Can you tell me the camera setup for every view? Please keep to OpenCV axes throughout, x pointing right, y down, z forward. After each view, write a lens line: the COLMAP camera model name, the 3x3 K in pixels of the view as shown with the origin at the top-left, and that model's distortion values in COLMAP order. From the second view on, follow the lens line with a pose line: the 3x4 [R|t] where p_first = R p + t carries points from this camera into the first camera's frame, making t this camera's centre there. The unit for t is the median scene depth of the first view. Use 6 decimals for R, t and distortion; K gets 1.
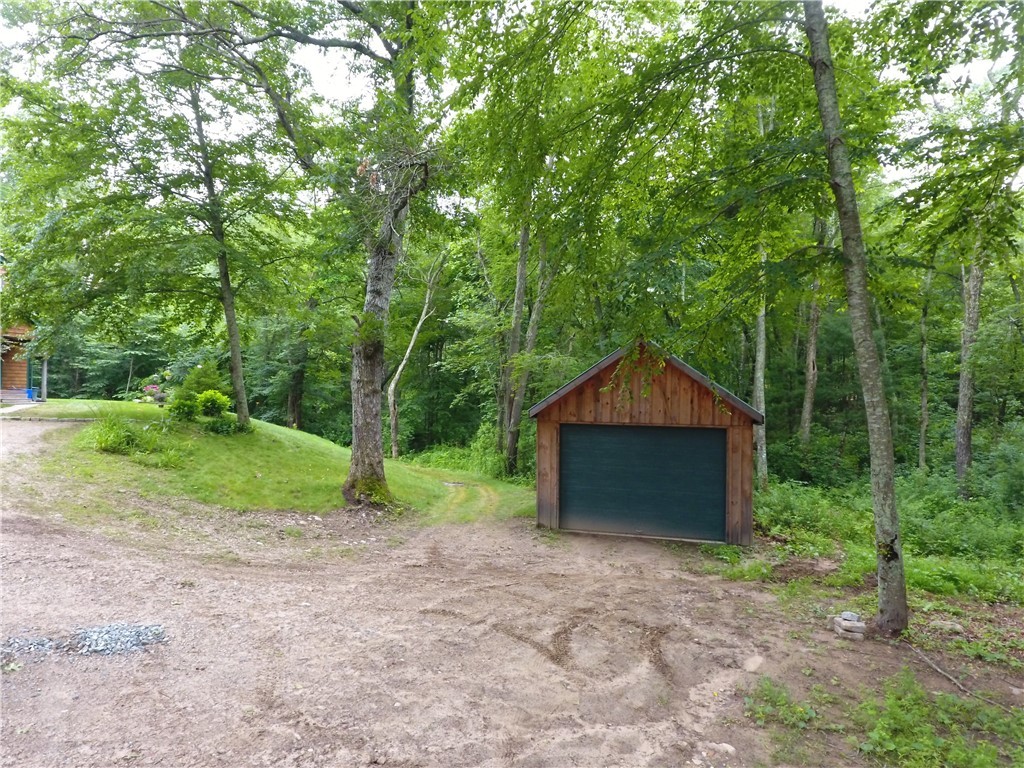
lens RADIAL K [[582.6, 0, 505.1], [0, 582.6, 389.5], [0, 0, 1]] dist [-0.002748, -0.000057]
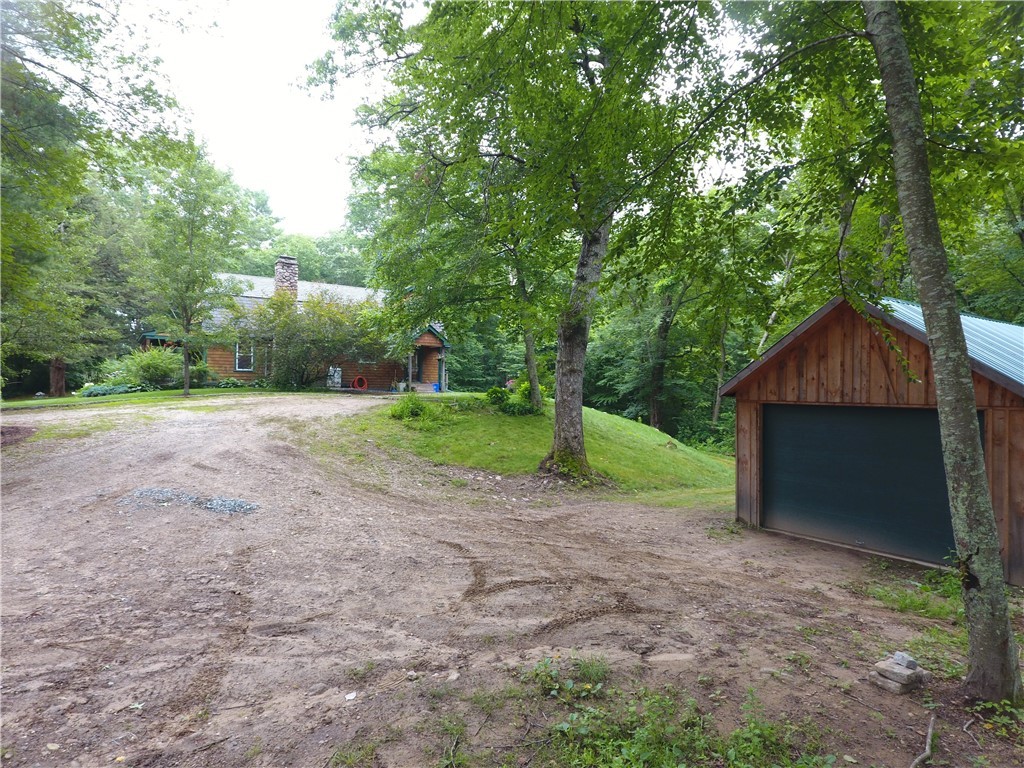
lens RADIAL K [[582.6, 0, 501.9], [0, 582.6, 382.7], [0, 0, 1]] dist [-0.002748, -0.000057]
pose [[0.761634, -0.011739, -0.647901, 0.686031], [0.000234, 0.999841, -0.017840, 0.080805], [0.648008, 0.013436, 0.761515, 0.178998]]
